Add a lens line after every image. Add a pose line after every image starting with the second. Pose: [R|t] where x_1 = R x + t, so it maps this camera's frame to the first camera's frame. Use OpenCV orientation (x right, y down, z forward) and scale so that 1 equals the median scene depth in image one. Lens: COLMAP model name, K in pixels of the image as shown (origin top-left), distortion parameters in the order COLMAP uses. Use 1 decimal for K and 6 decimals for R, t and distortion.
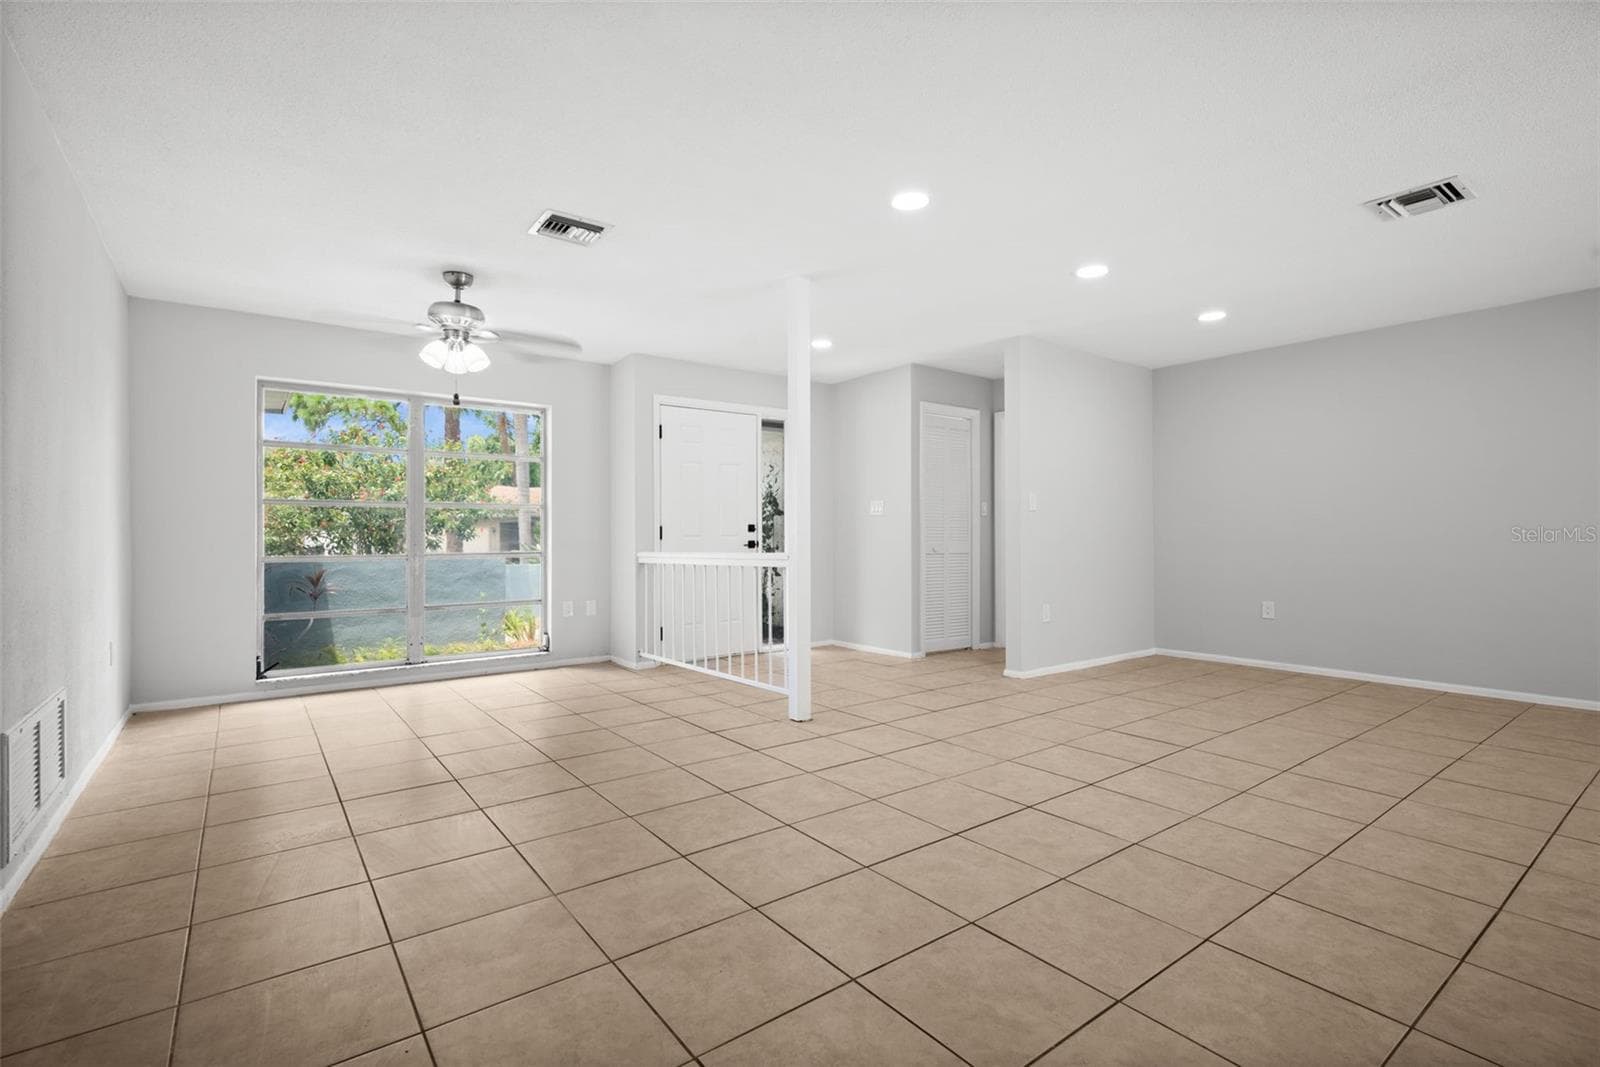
lens RADIAL K [[742.3, 0, 804.9], [0, 742.3, 529.1], [0, 0, 1]] dist [0.000572, -0.000075]
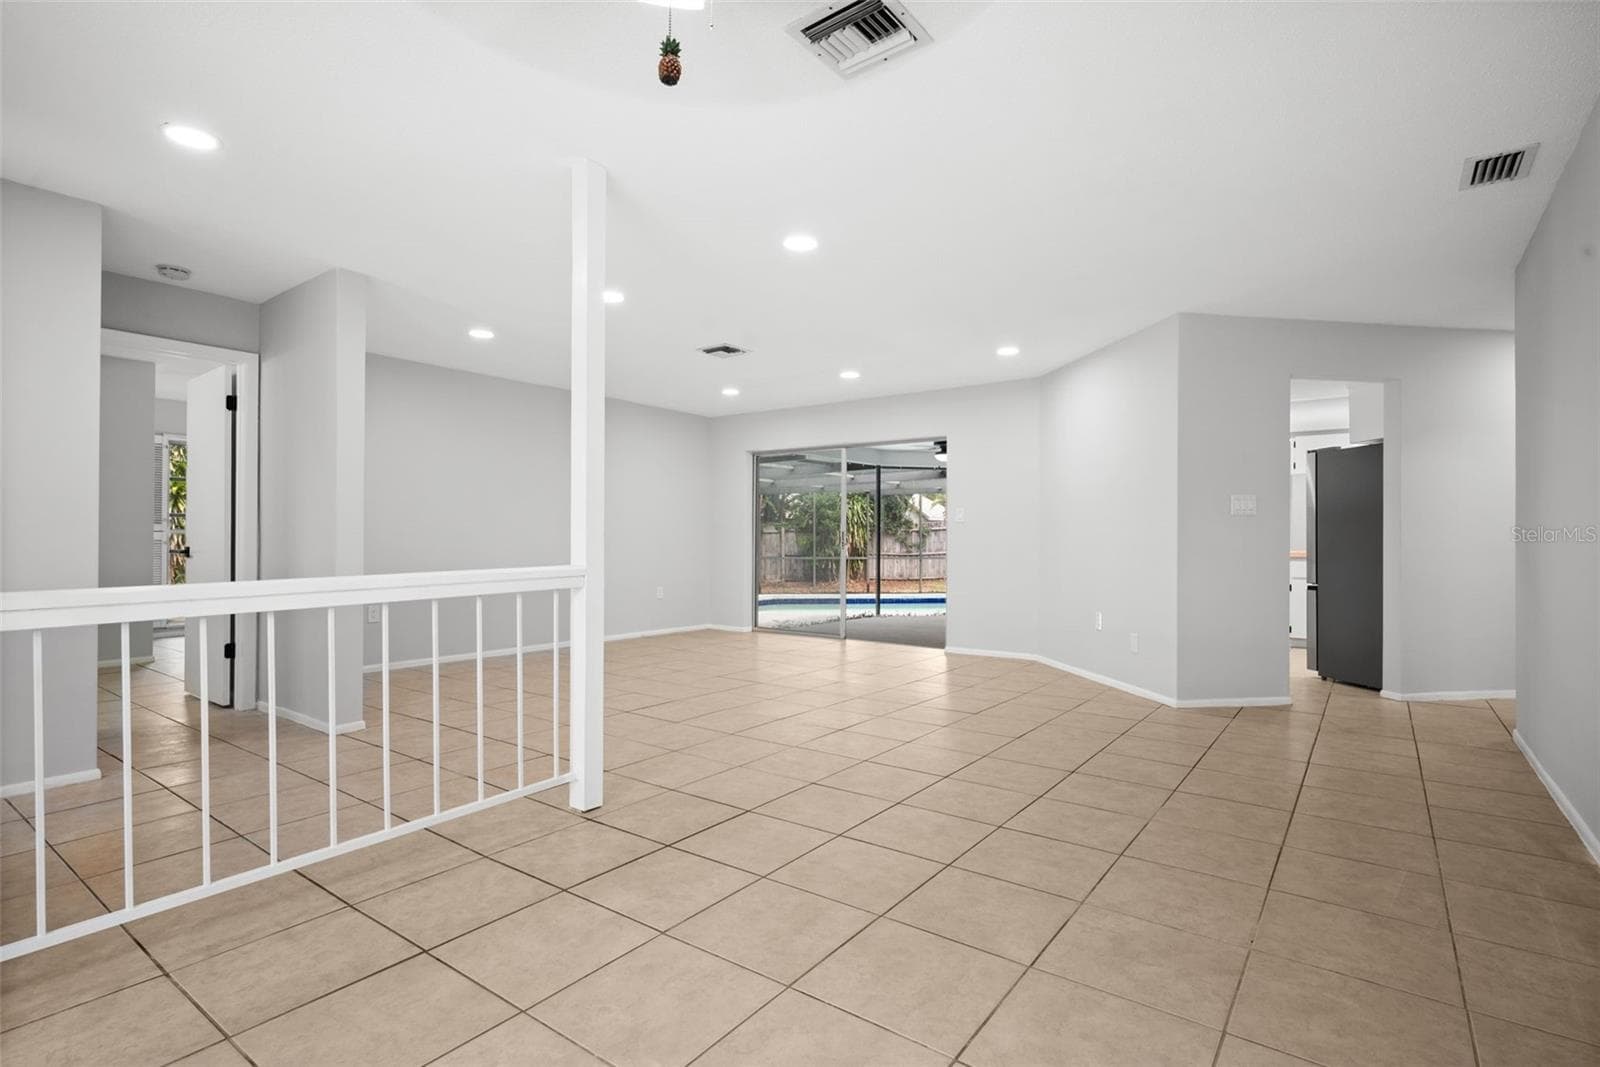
lens RADIAL K [[778.5, 0, 799.0], [0, 778.5, 540.8], [0, 0, 1]] dist [-0.000069, -0.000021]
pose [[-0.278543, -0.000735, 0.960423, -0.959326], [-0.005385, 0.999985, -0.000797, 0.011355], [-0.960409, -0.005393, -0.278543, 1.290797]]
